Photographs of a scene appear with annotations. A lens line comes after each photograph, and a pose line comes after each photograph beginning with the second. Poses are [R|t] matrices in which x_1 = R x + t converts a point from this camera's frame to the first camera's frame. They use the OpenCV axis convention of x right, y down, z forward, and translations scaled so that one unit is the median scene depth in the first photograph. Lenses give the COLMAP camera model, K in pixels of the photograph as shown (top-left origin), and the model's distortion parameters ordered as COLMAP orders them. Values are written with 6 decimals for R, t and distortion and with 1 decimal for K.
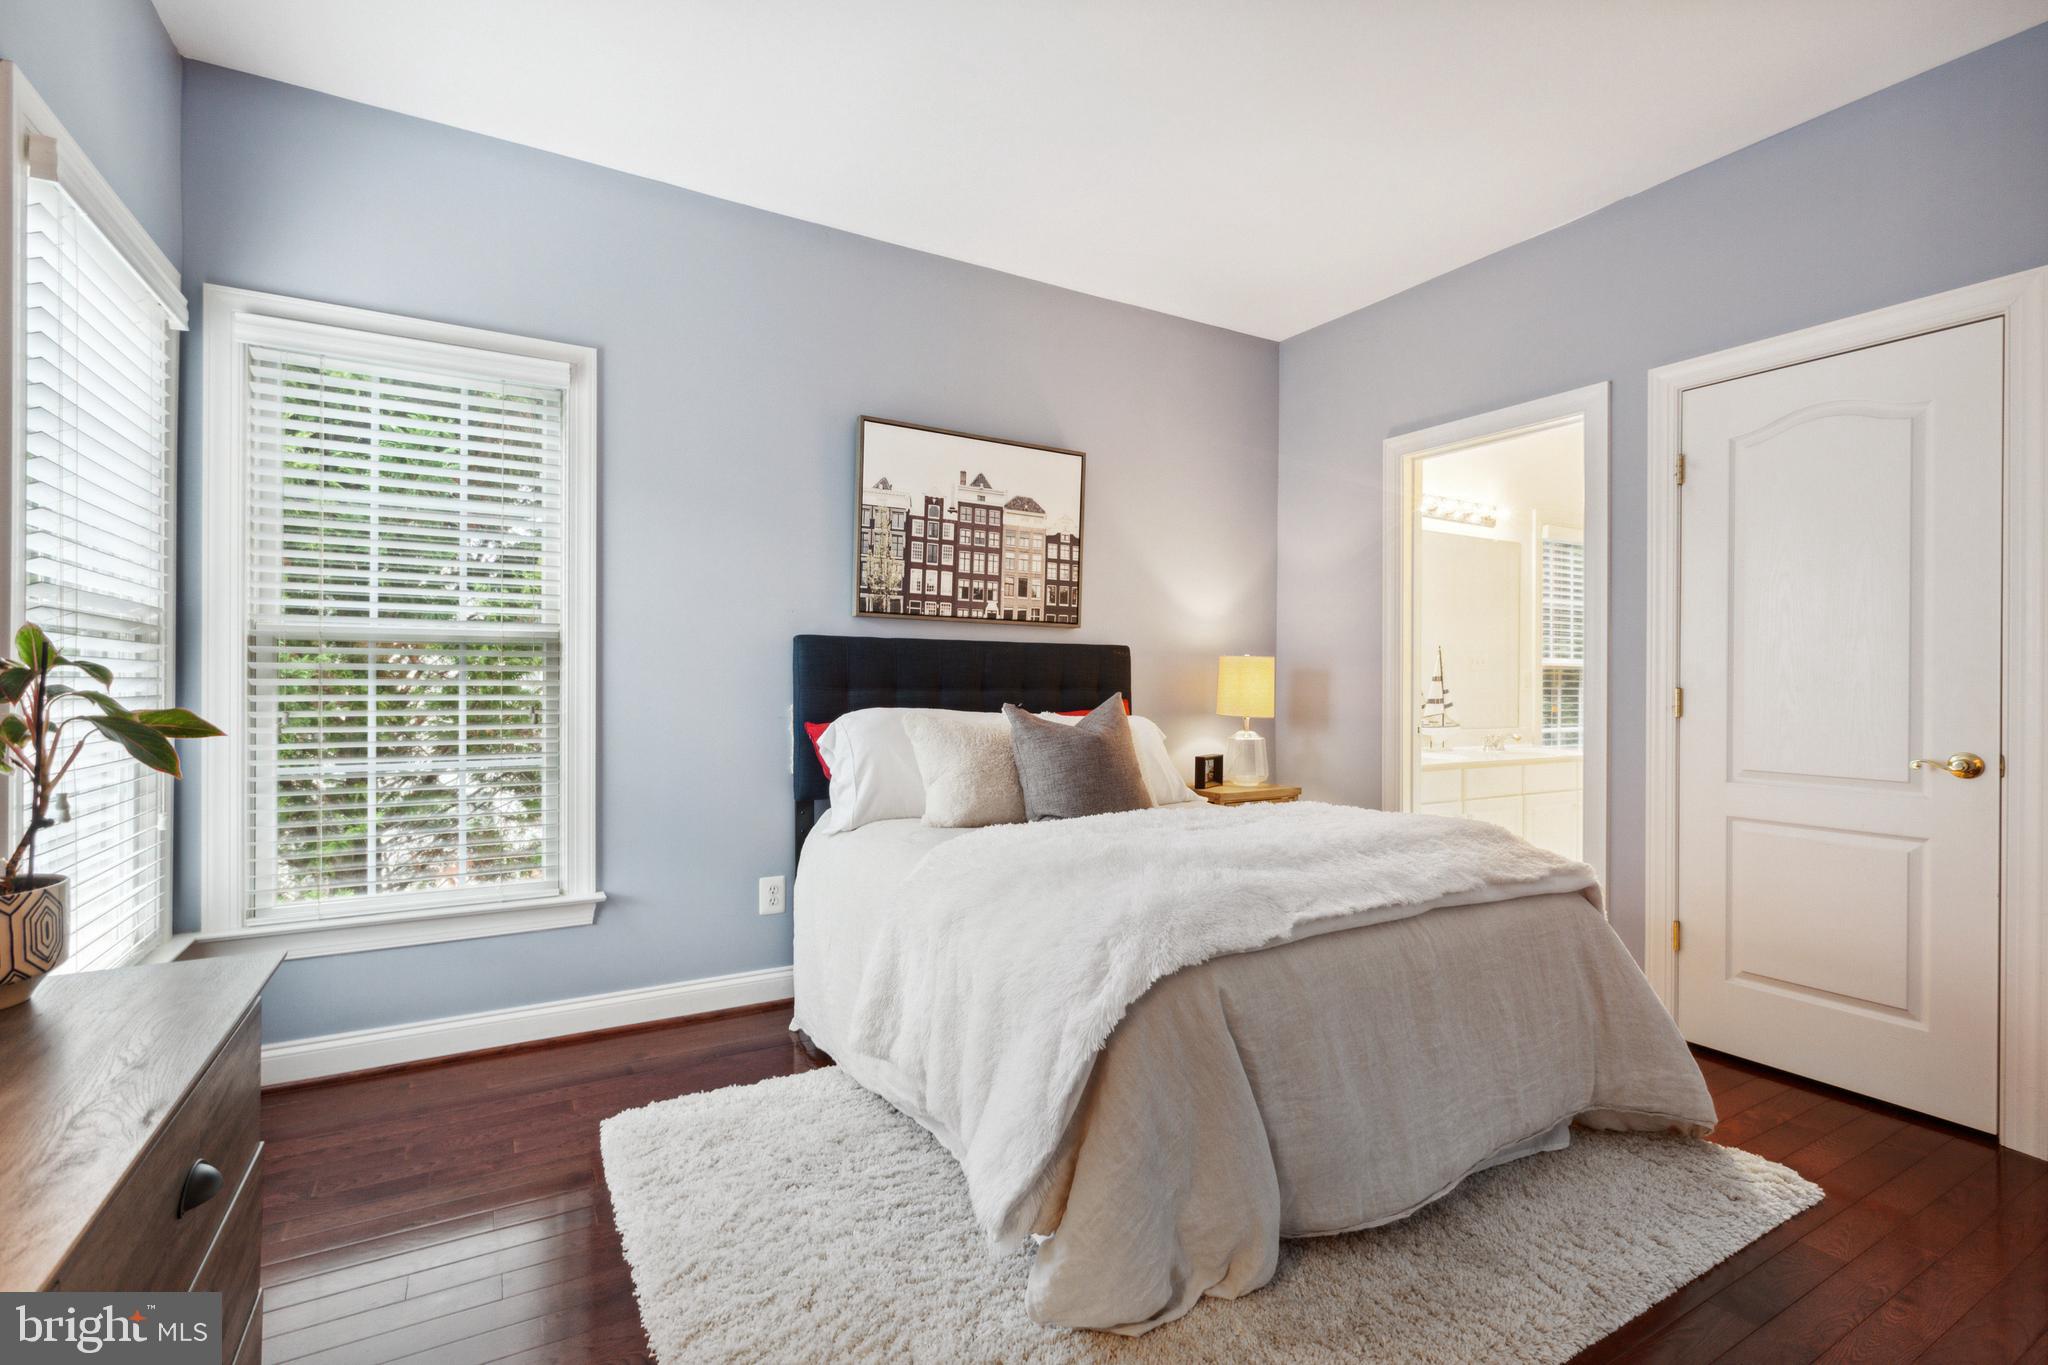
lens RADIAL K [[928.0, 0, 1023.4], [0, 928.0, 682.9], [0, 0, 1]] dist [0.005975, 0.001996]
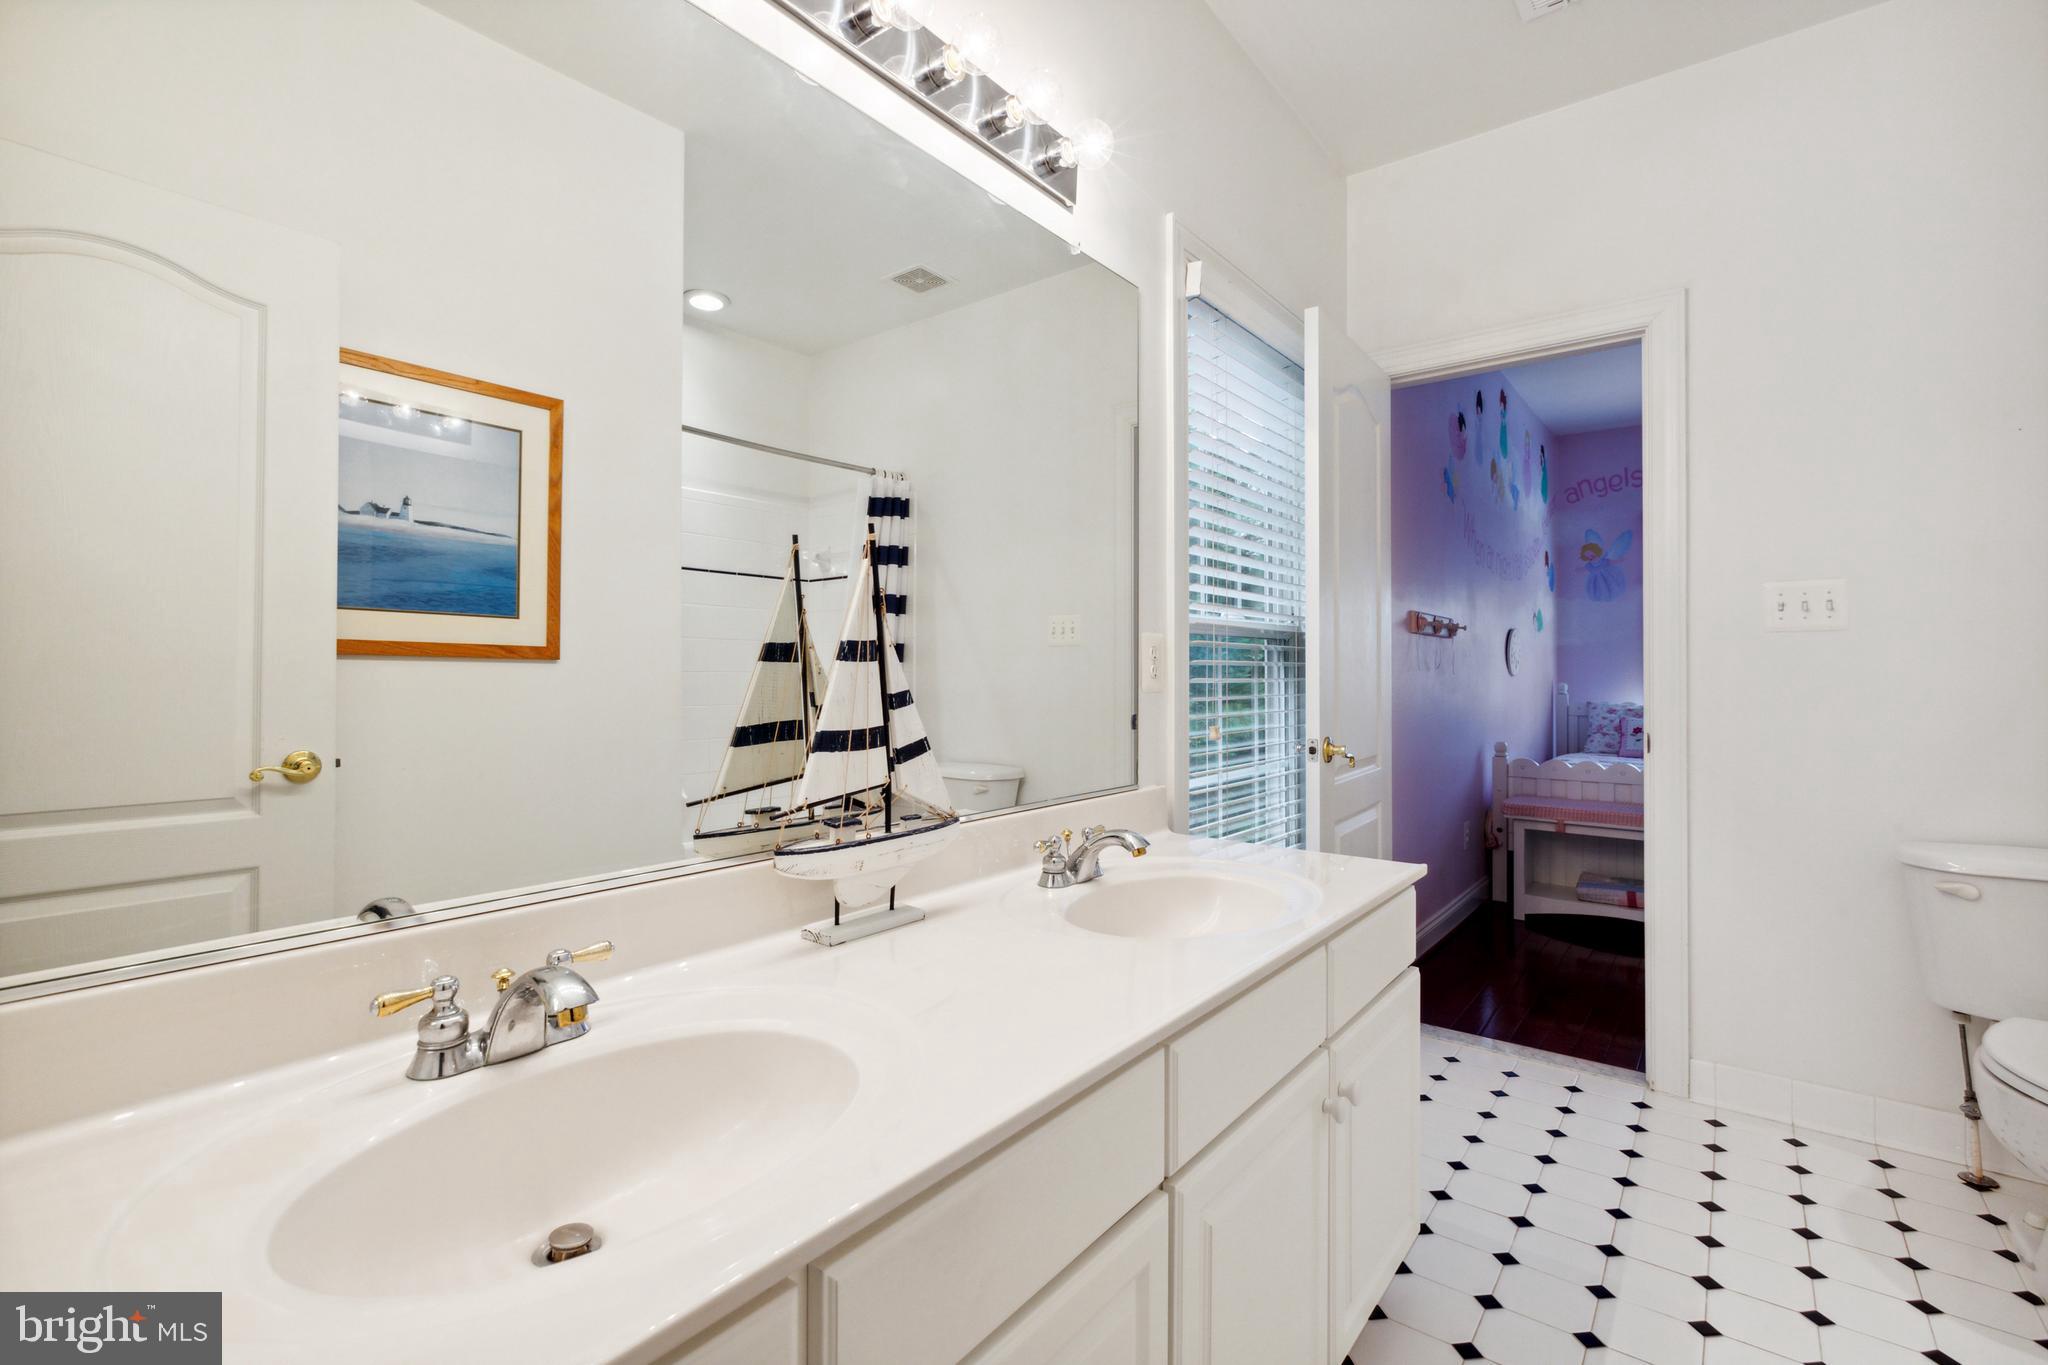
lens RADIAL K [[928.0, 0, 1025.3], [0, 928.0, 672.4], [0, 0, 1]] dist [0.005975, 0.001996]
pose [[0.926011, -0.003675, 0.377478, 0.387396], [0.002622, 0.999991, 0.003304, 0.000806], [-0.377487, -0.002069, 0.926013, 0.740385]]
